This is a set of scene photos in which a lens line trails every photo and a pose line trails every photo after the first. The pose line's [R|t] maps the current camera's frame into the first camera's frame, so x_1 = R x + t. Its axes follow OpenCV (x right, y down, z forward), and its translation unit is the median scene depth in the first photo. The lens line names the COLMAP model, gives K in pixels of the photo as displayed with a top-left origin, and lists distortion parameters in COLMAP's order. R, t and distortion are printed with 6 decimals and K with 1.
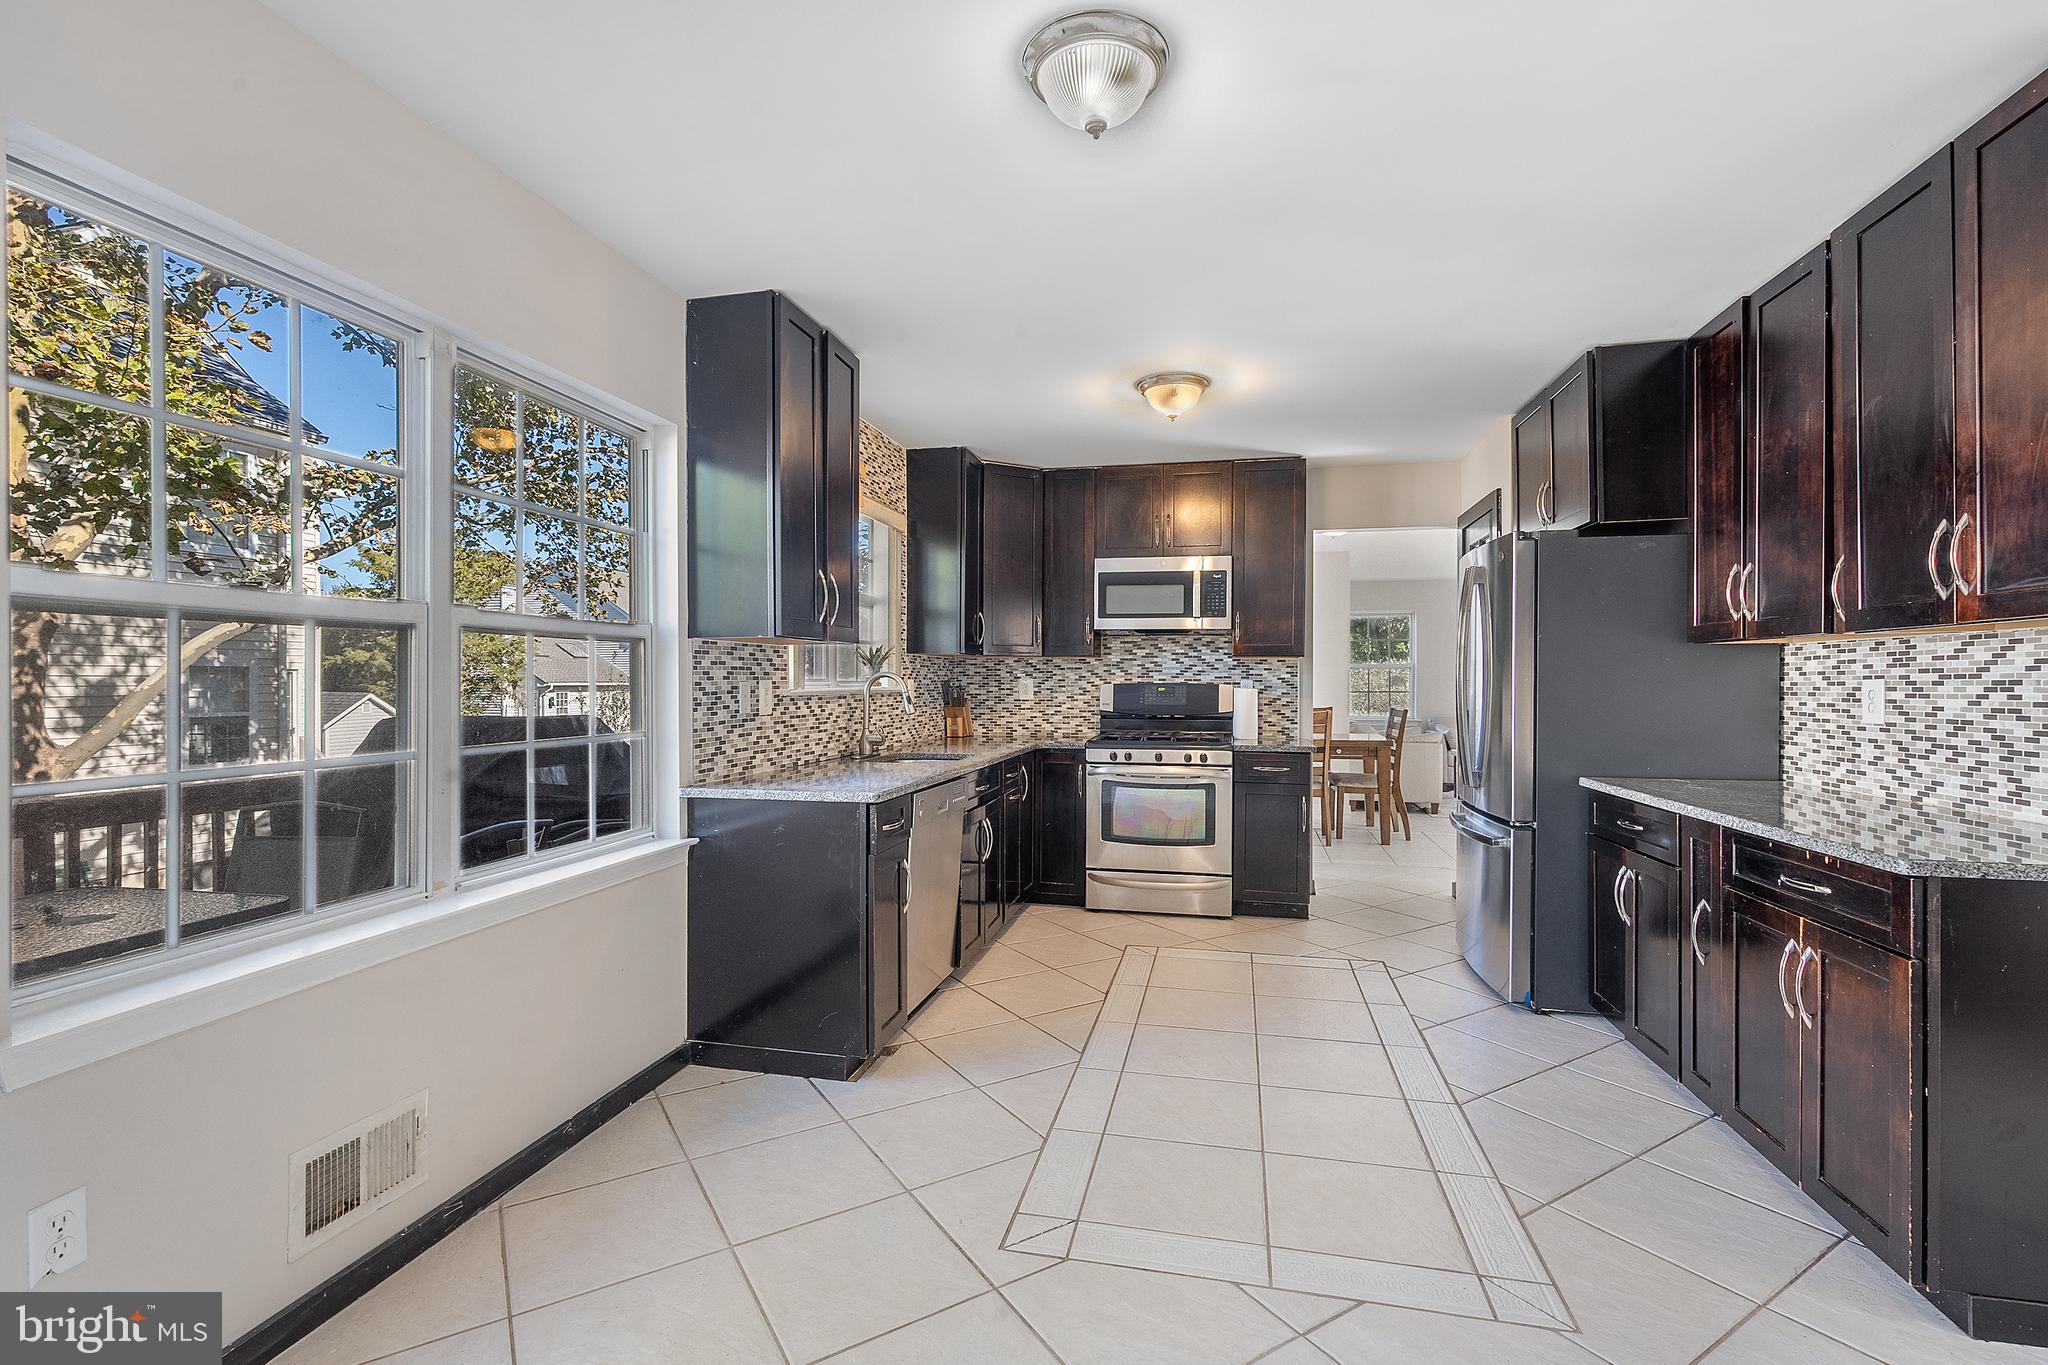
lens RADIAL K [[923.8, 0, 1020.5], [0, 923.8, 691.4], [0, 0, 1]] dist [-0.002856, 0.000915]
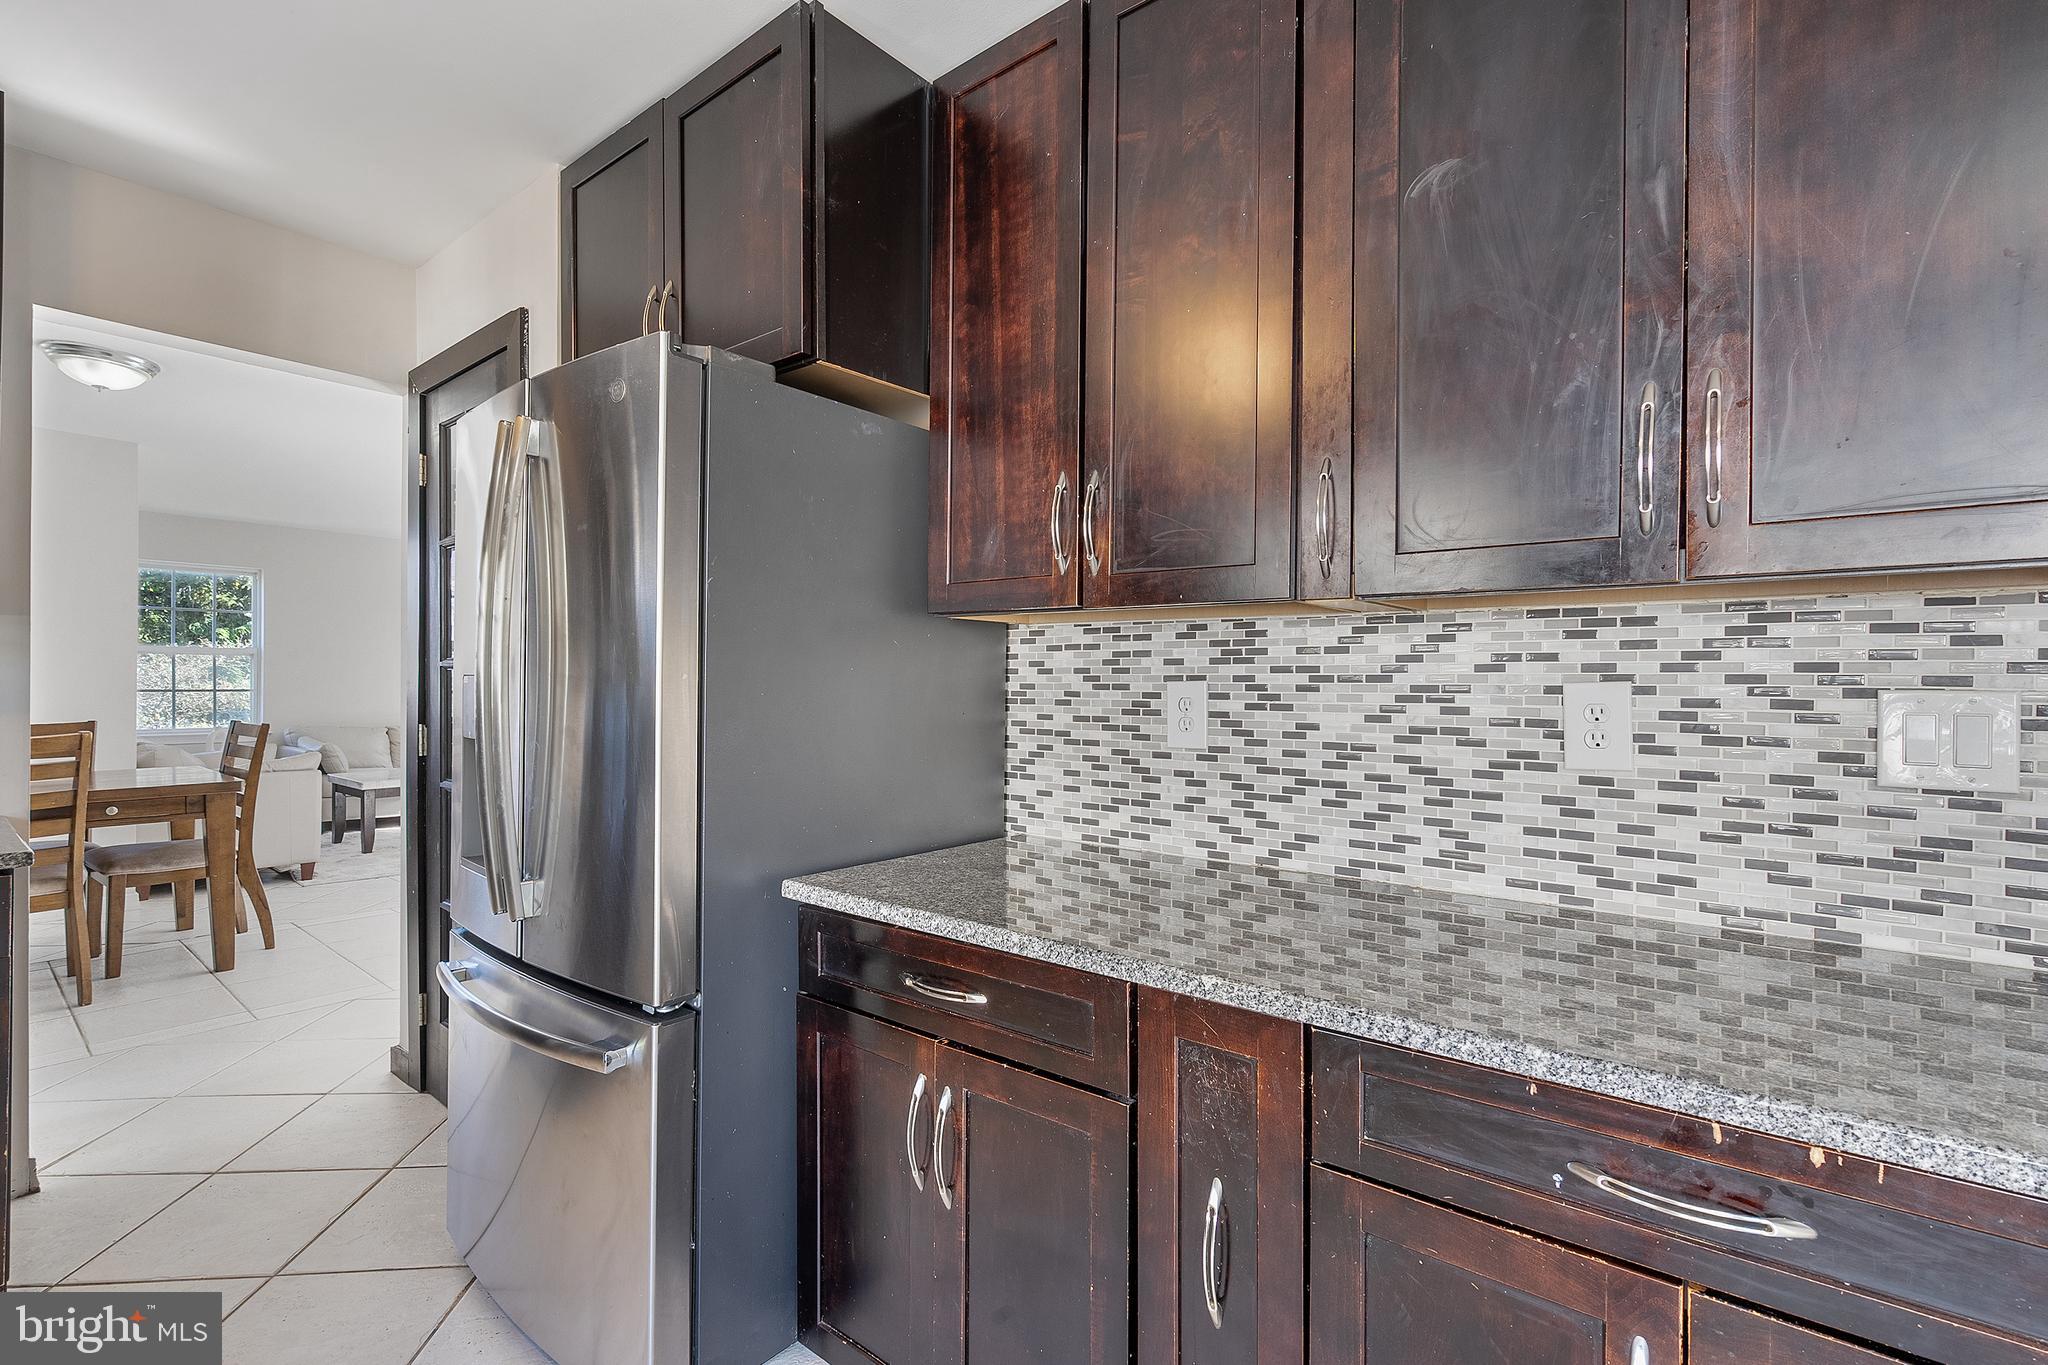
lens RADIAL K [[928.7, 0, 1024.0], [0, 928.7, 682.5], [0, 0, 1]] dist [-0.011420, 0.006296]
pose [[0.442068, 0.003043, 0.896976, 0.218928], [0.000288, 0.999994, -0.003535, -0.007838], [-0.896981, 0.001821, 0.442064, 0.645497]]
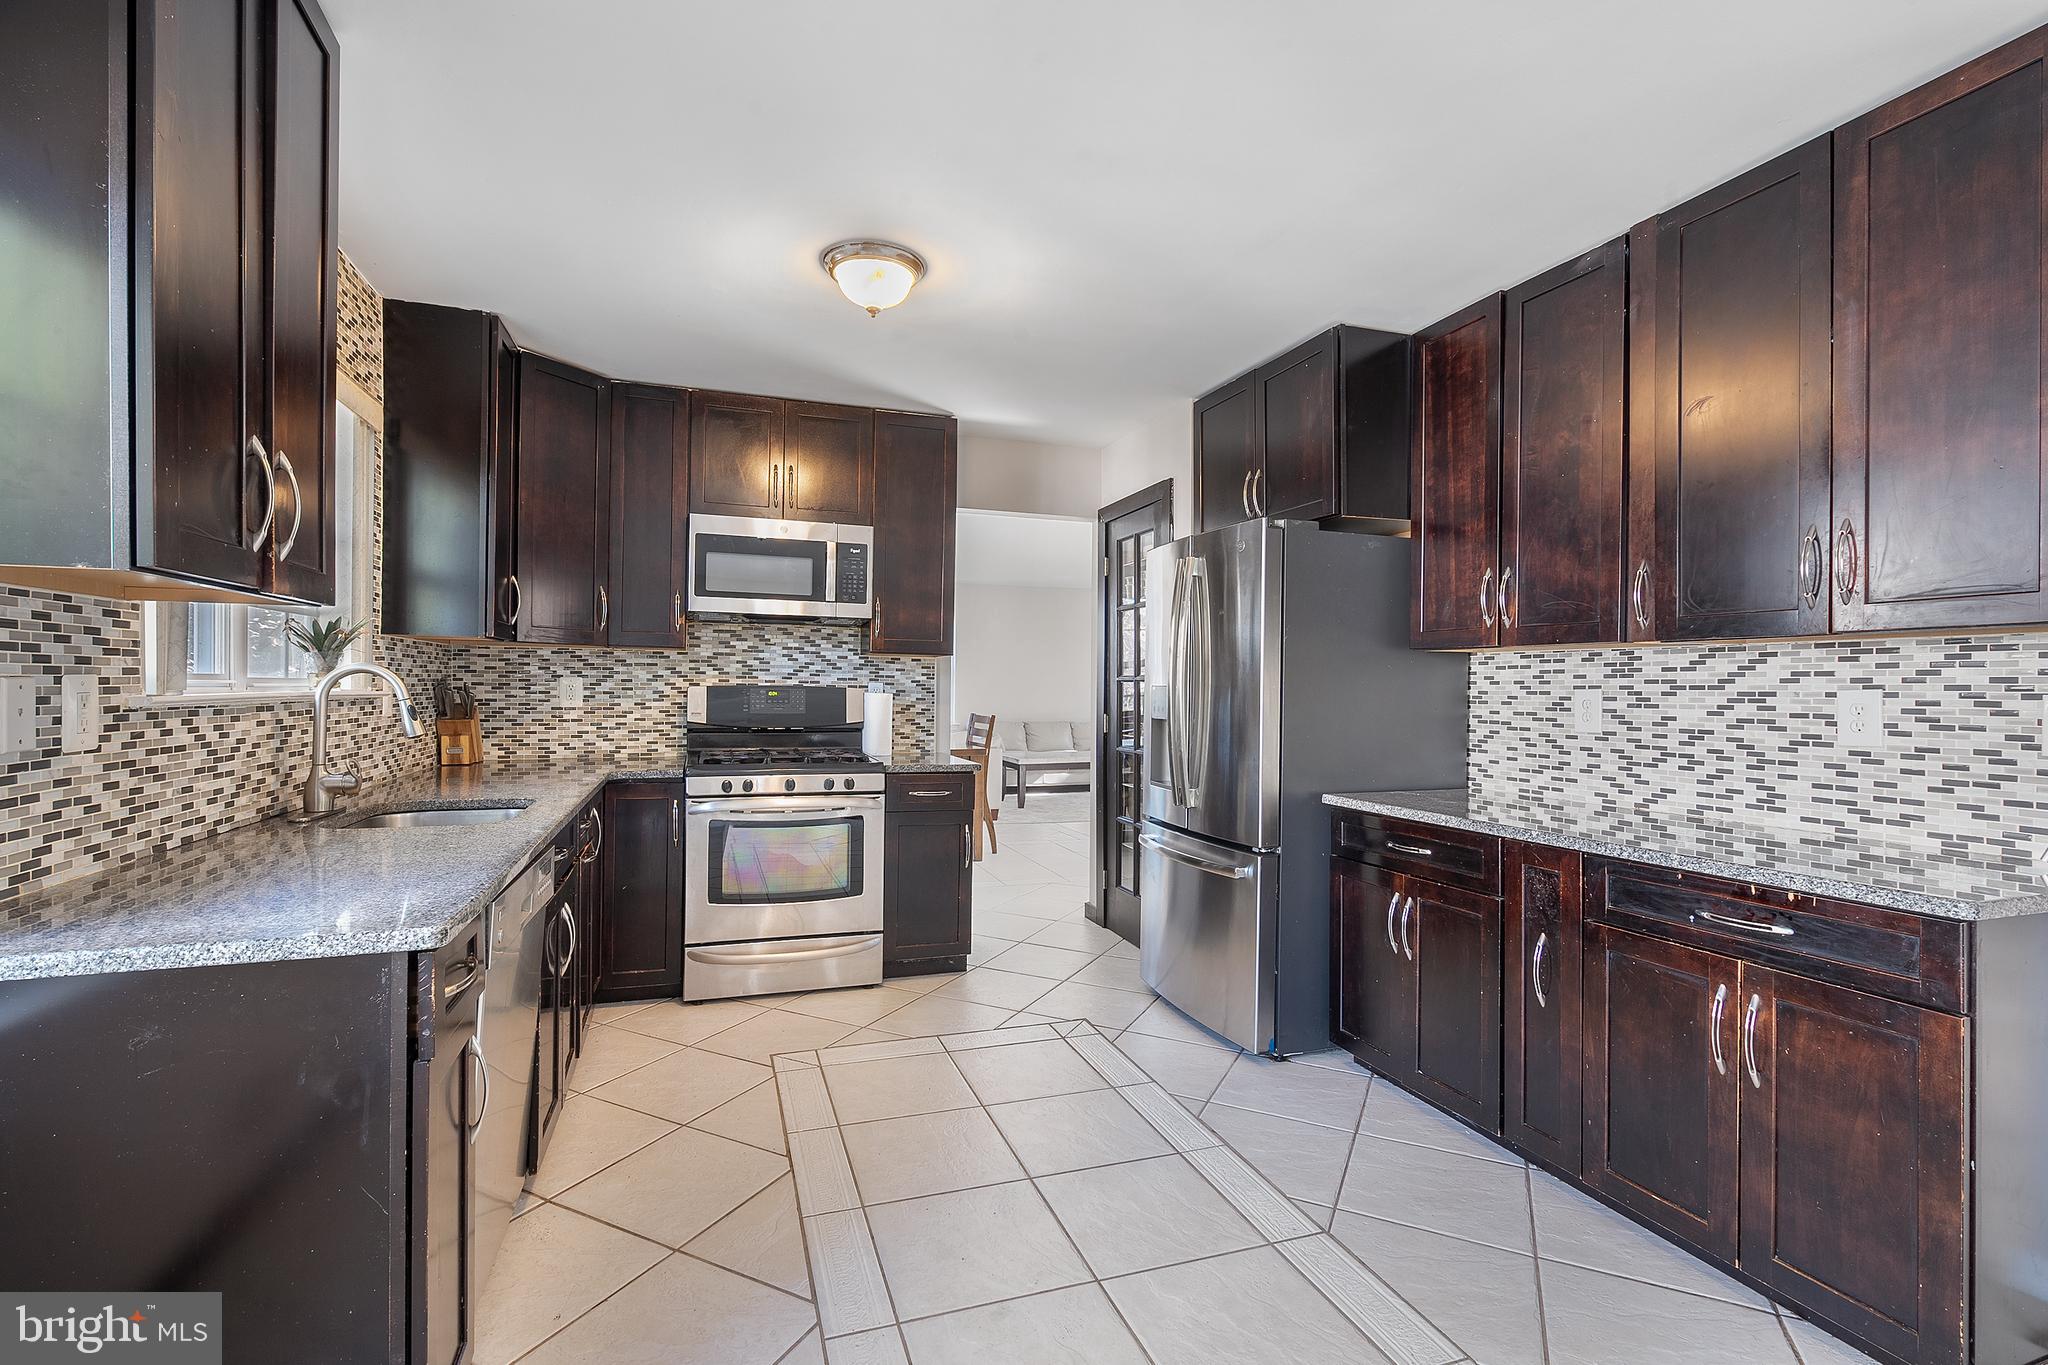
lens RADIAL K [[923.8, 0, 1020.5], [0, 923.8, 691.4], [0, 0, 1]] dist [-0.002856, 0.000915]
pose [[0.848814, 0.004577, 0.528671, -0.122448], [-0.003661, 0.999989, -0.002779, -0.004370], [-0.528678, 0.000423, 0.848822, 0.368625]]
